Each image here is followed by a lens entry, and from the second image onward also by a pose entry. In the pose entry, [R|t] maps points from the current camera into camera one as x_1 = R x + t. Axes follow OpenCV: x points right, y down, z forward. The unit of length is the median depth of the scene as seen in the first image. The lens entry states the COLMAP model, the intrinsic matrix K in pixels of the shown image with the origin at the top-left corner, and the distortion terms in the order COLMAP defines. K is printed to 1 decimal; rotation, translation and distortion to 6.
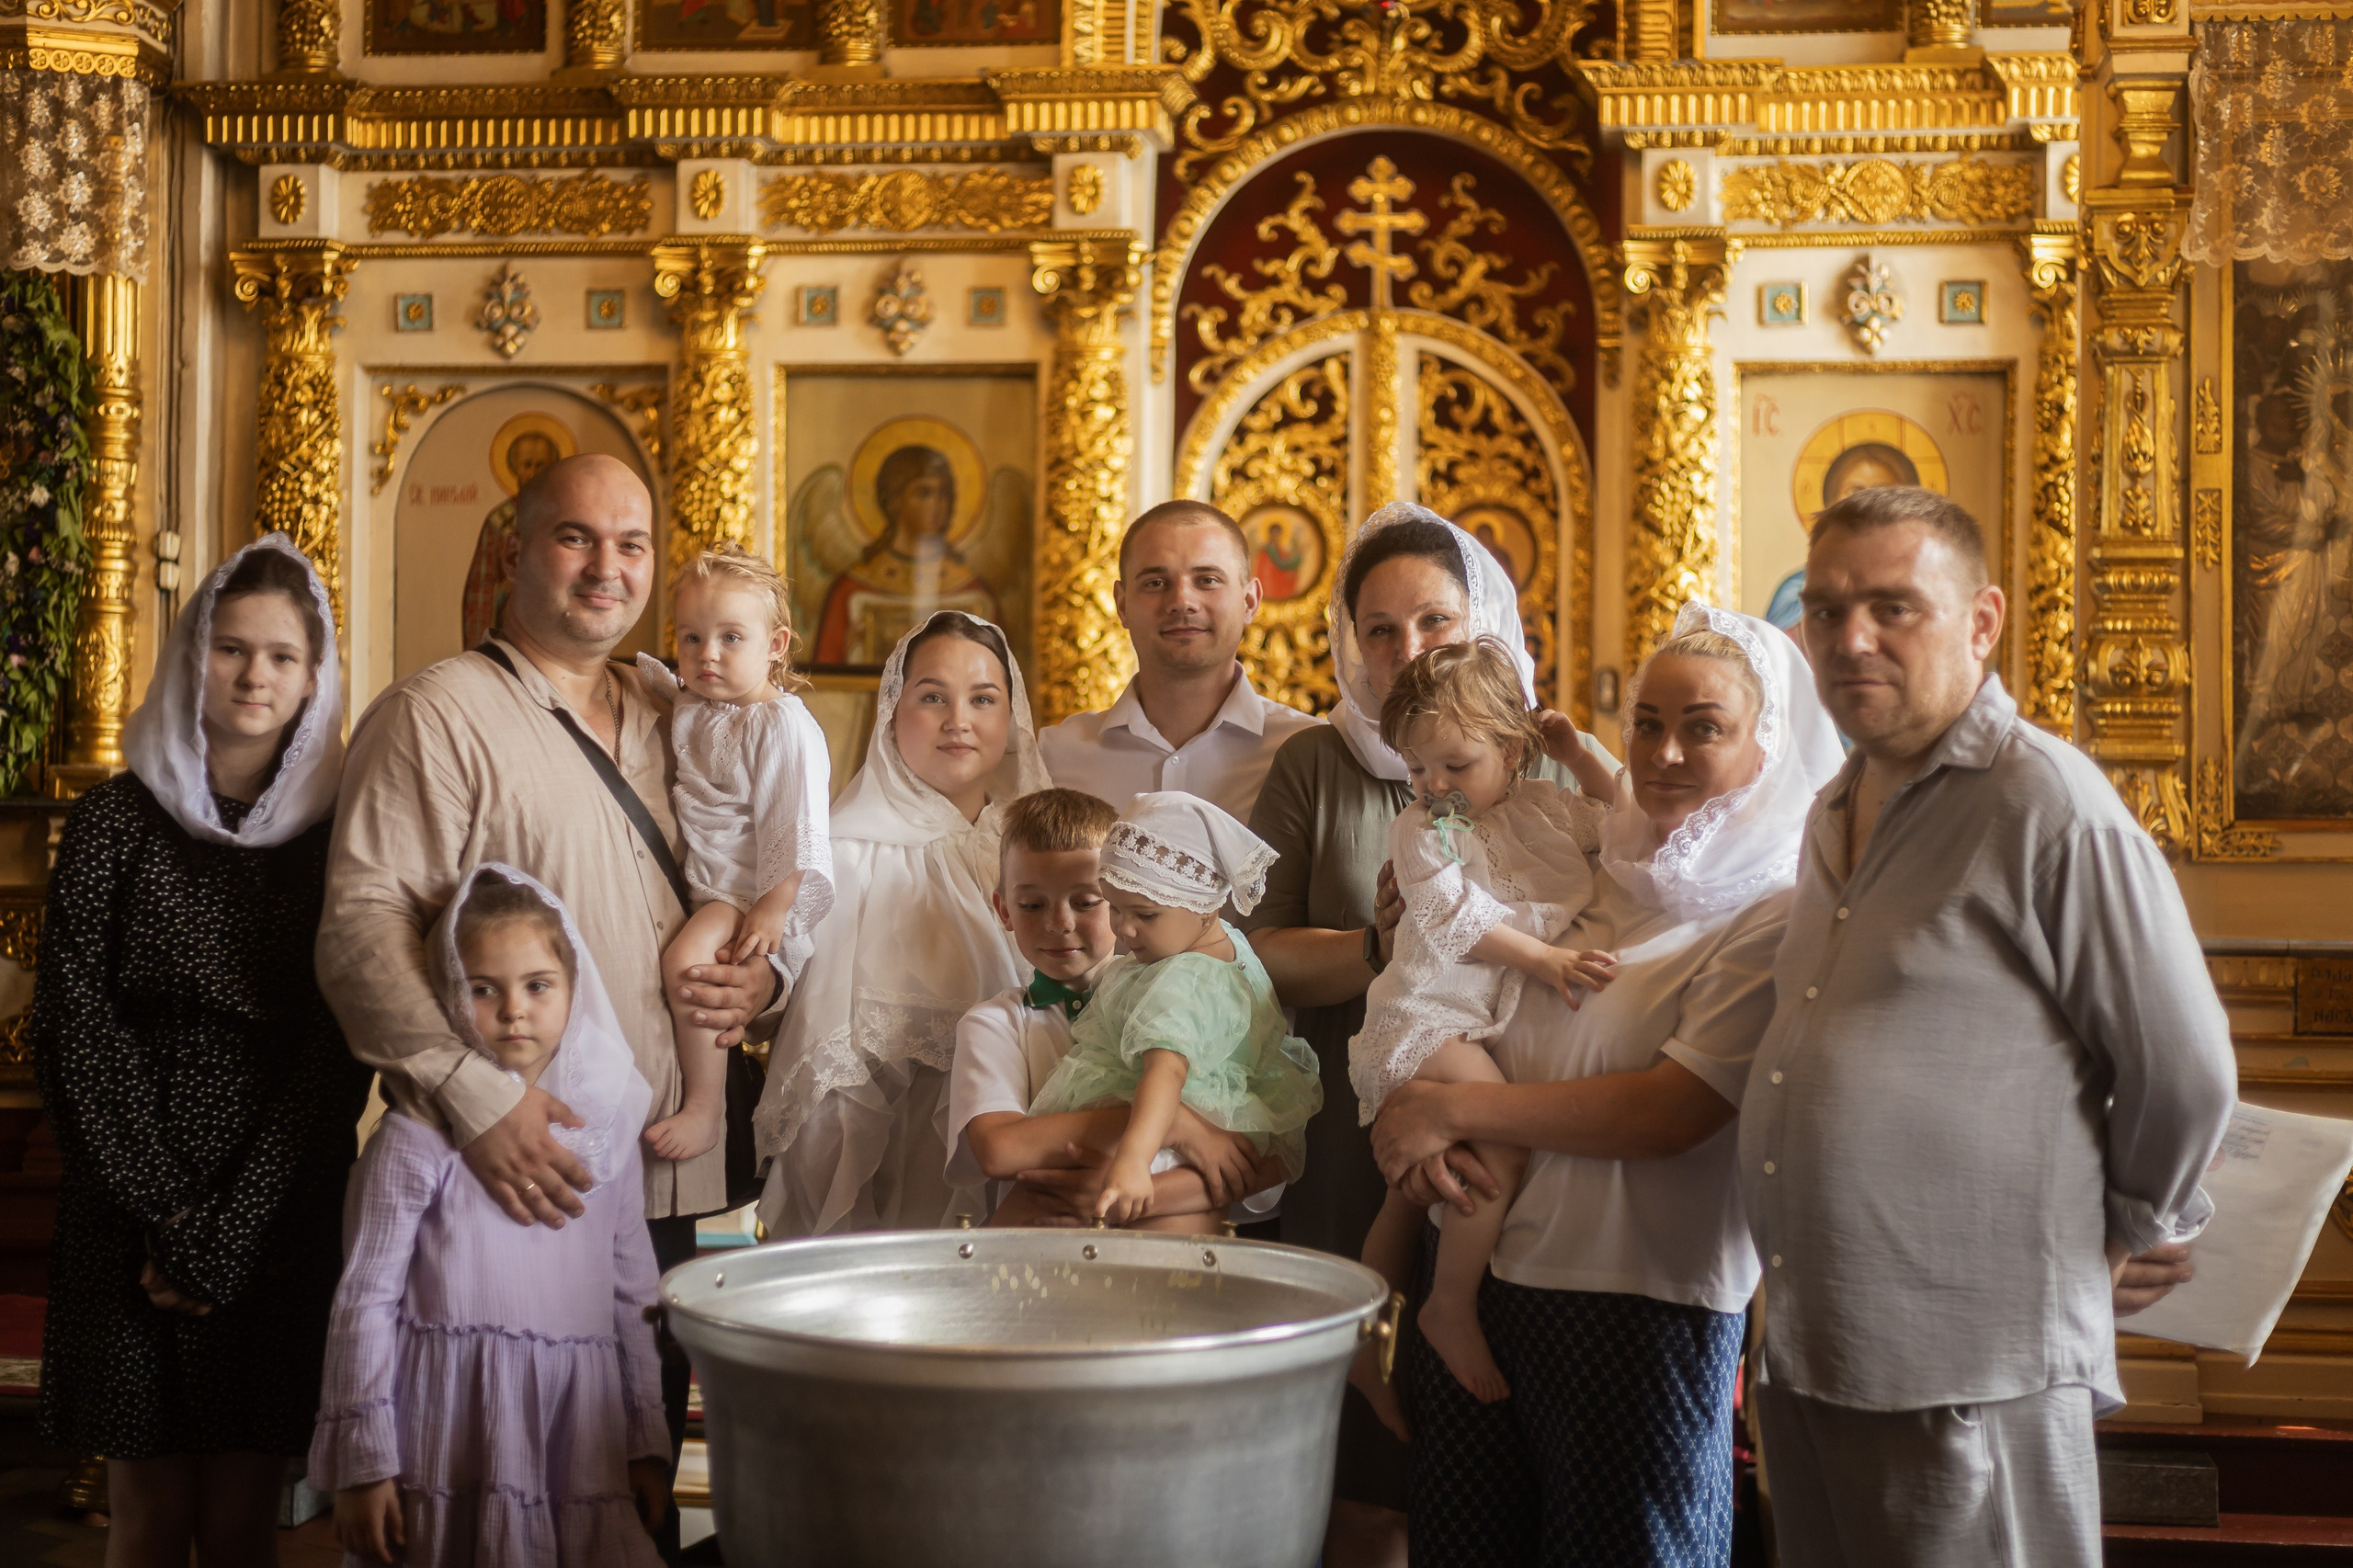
lens RADIAL K [[3490.4, 0, 1158.5], [0, 3490.4, 826.2], [0, 0, 1]] dist [-0.057300, 0.000000]
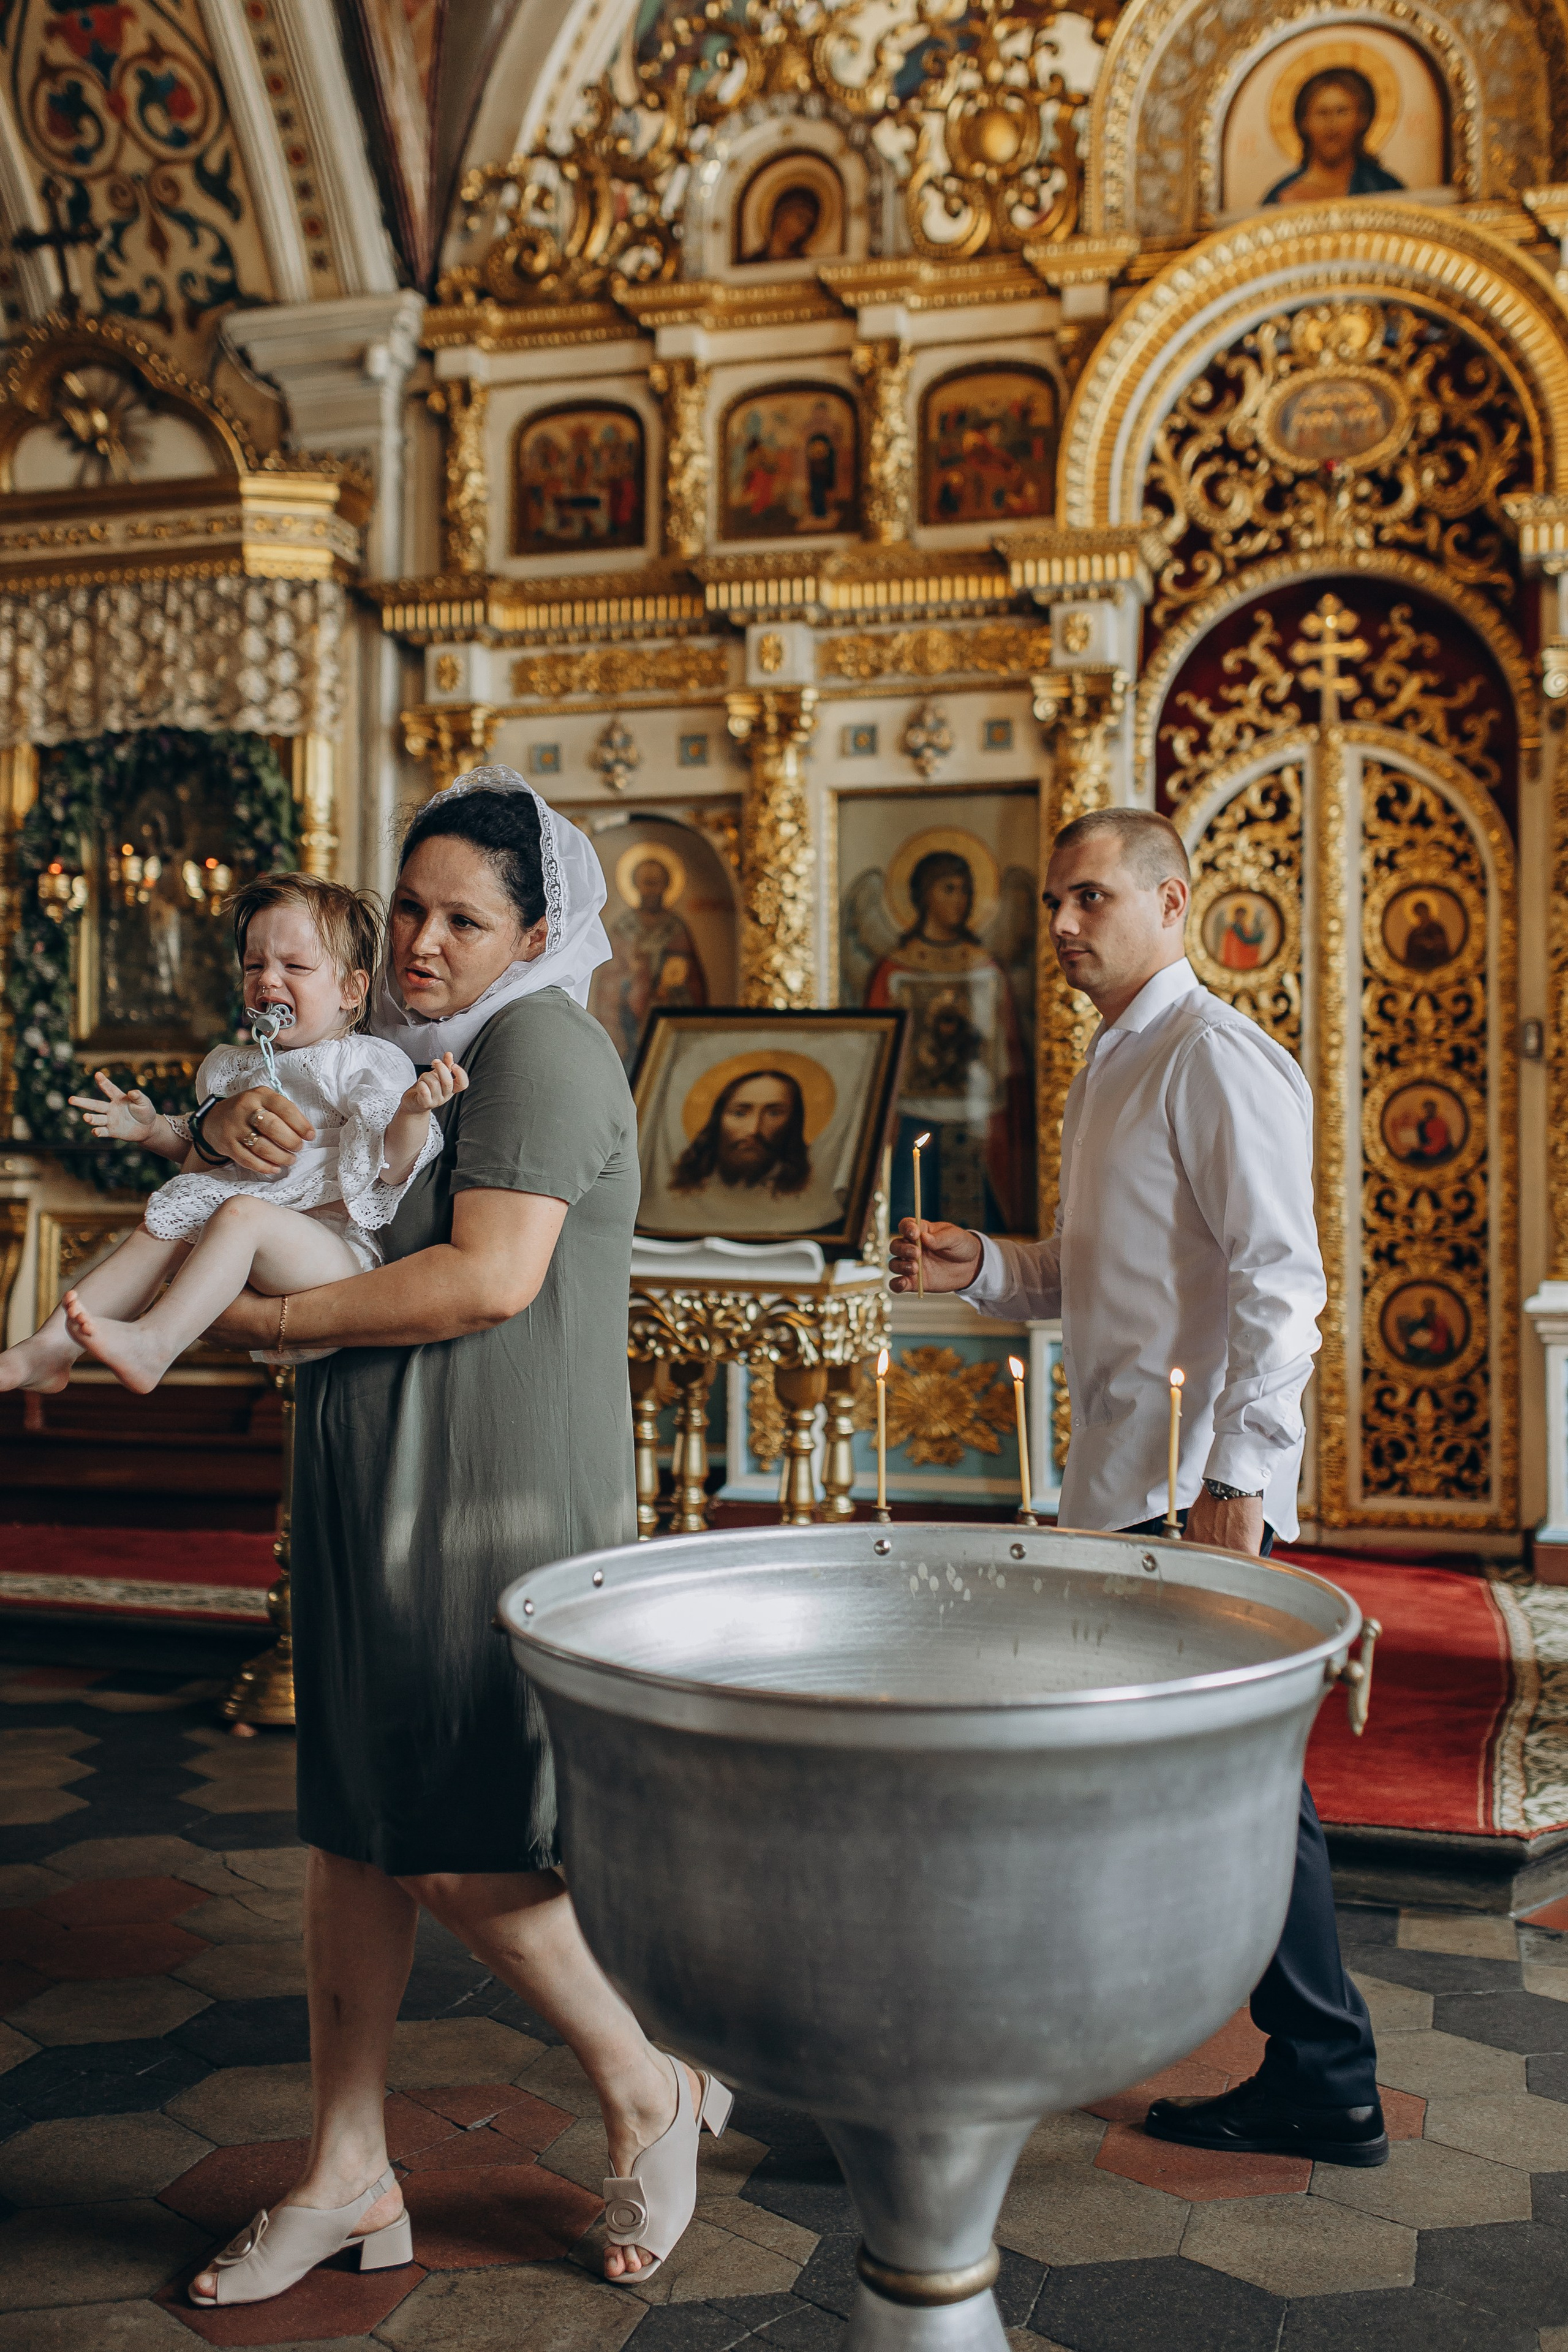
lens RADIAL K [[2450.5, 0, 724.8], [0, 2450.5, 1126.4], [0, 0, 1]] dist [0.013043, 0.000000]
pose [[0.984185, -0.007942, -0.176963, 0.007611], [0.003216, 0.999631, -0.026979, 0.011307], [0.177112, 0.025984, 0.983848, 0.140976]]
